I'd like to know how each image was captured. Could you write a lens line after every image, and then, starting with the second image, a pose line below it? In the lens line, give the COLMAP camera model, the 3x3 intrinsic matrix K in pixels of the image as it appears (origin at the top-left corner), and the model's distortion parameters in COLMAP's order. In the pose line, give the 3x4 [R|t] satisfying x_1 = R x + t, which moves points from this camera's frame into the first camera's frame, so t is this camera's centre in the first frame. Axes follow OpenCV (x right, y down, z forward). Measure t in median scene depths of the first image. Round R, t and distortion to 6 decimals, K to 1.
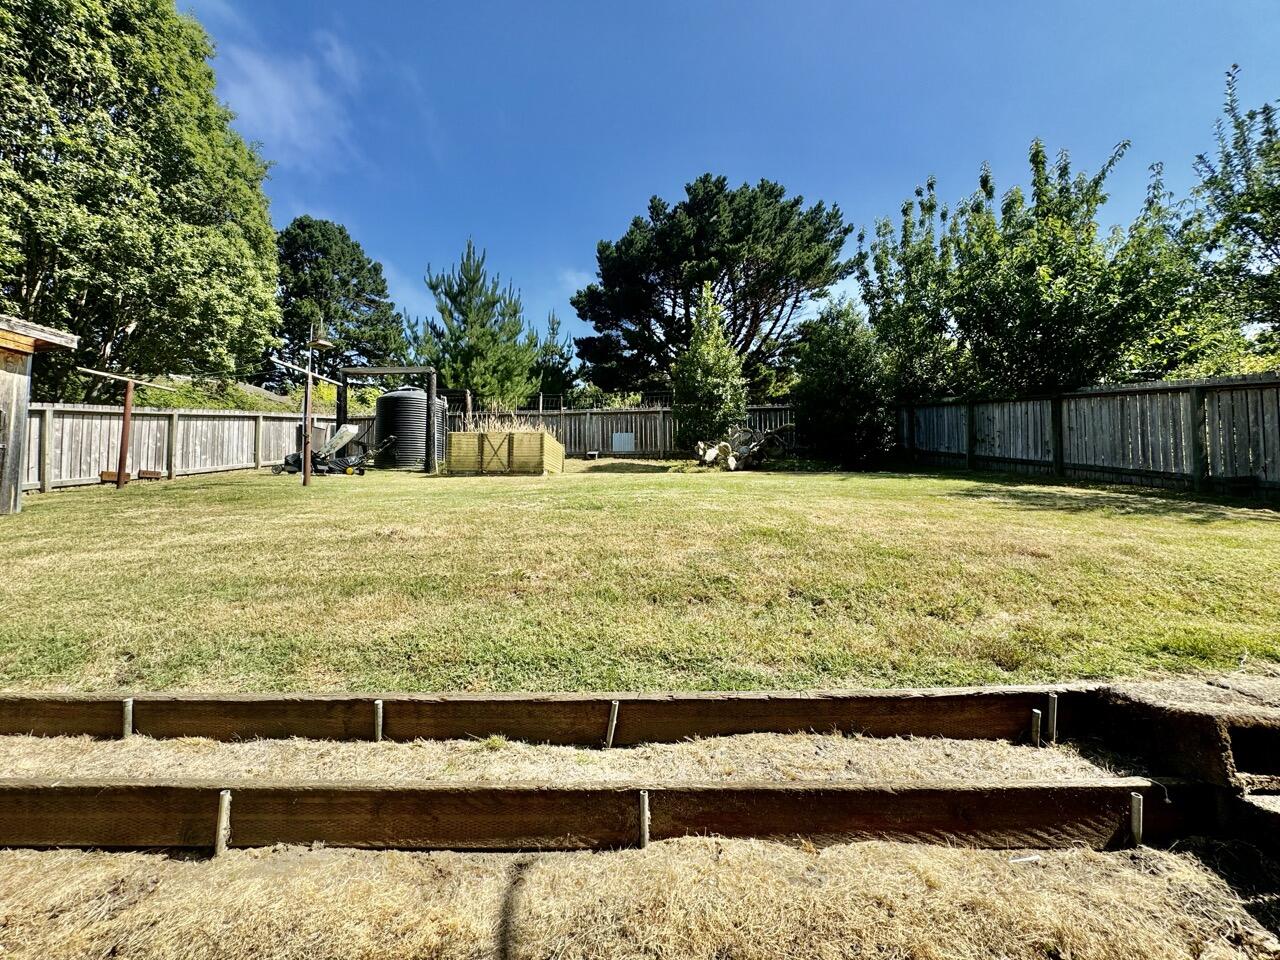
lens RADIAL K [[515.9, 0, 643.2], [0, 515.9, 481.3], [0, 0, 1]] dist [0.000741, 0.000361]
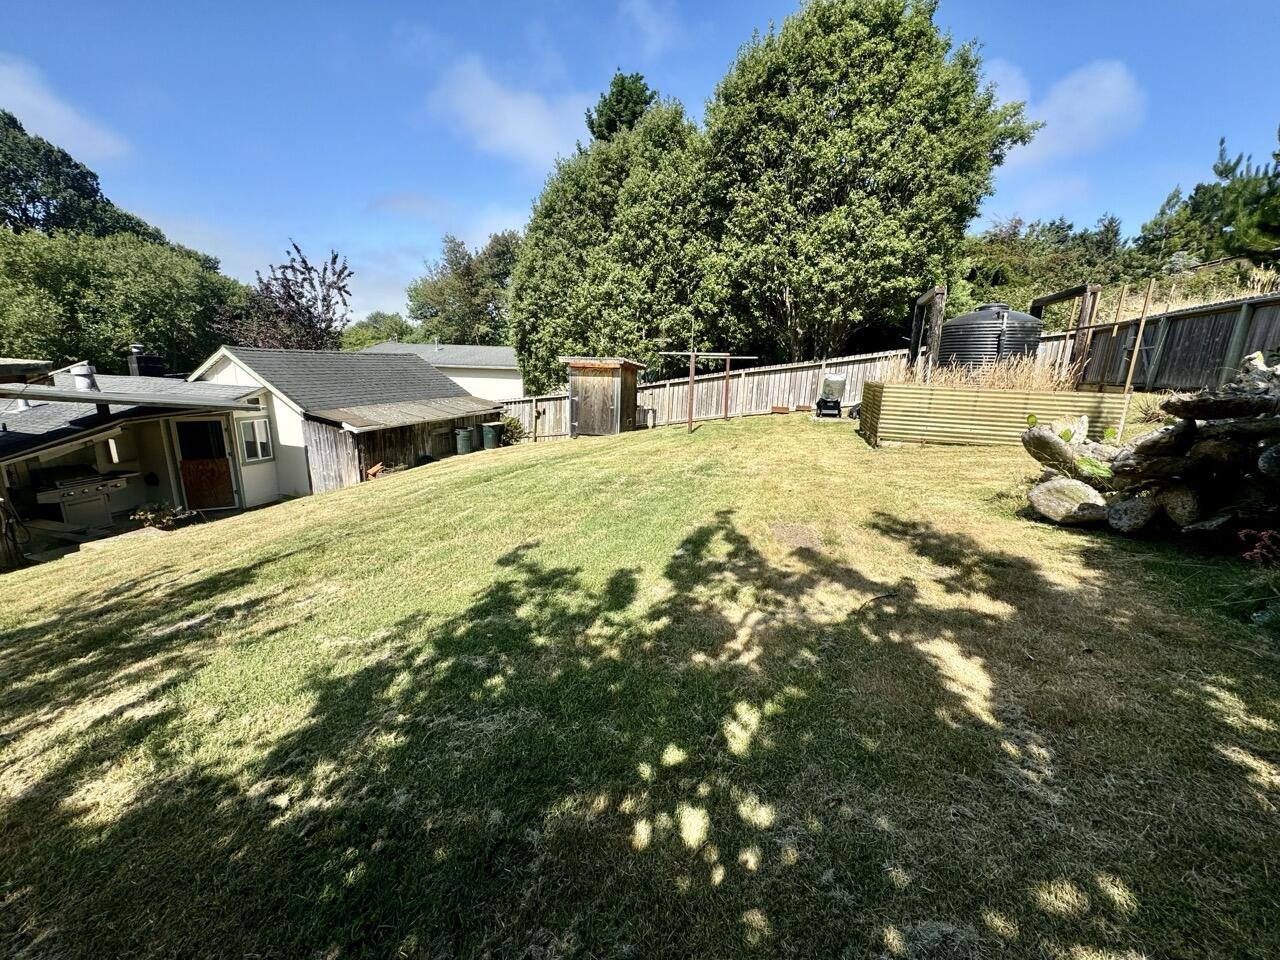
lens RADIAL K [[515.9, 0, 640.6], [0, 515.9, 478.3], [0, 0, 1]] dist [0.000741, 0.000361]
pose [[-0.310661, 0.216455, -0.925547, 0.525425], [0.017174, 0.974845, 0.222219, -0.134159], [0.950366, 0.053140, -0.306564, 0.884863]]
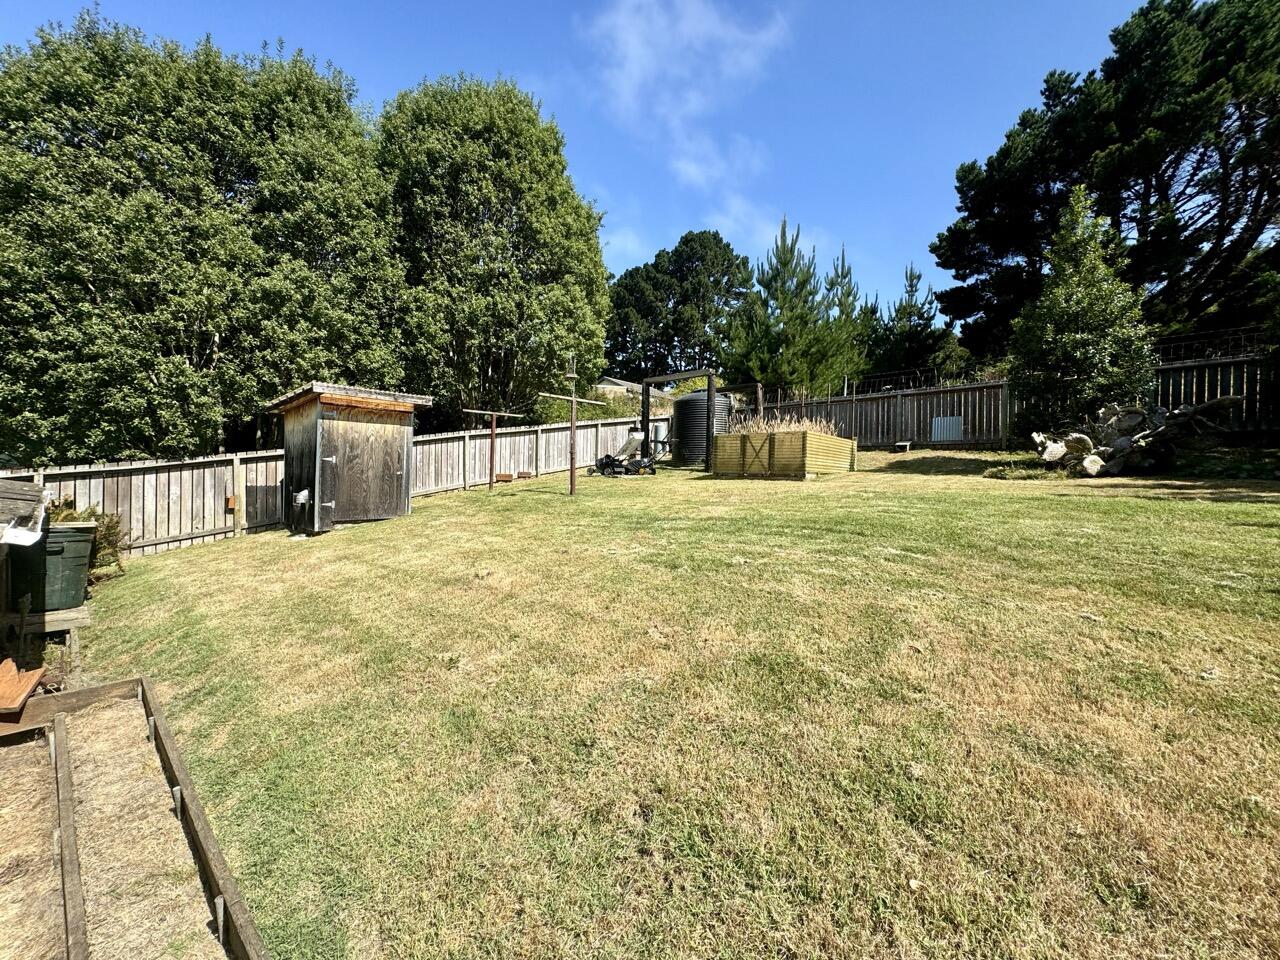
lens RADIAL K [[515.9, 0, 639.3], [0, 515.9, 480.0], [0, 0, 1]] dist [0.000741, 0.000361]
pose [[0.756287, 0.023008, -0.653836, 0.166455], [0.009556, 0.998886, 0.046202, -0.052290], [0.654170, -0.041190, 0.755225, 0.128654]]
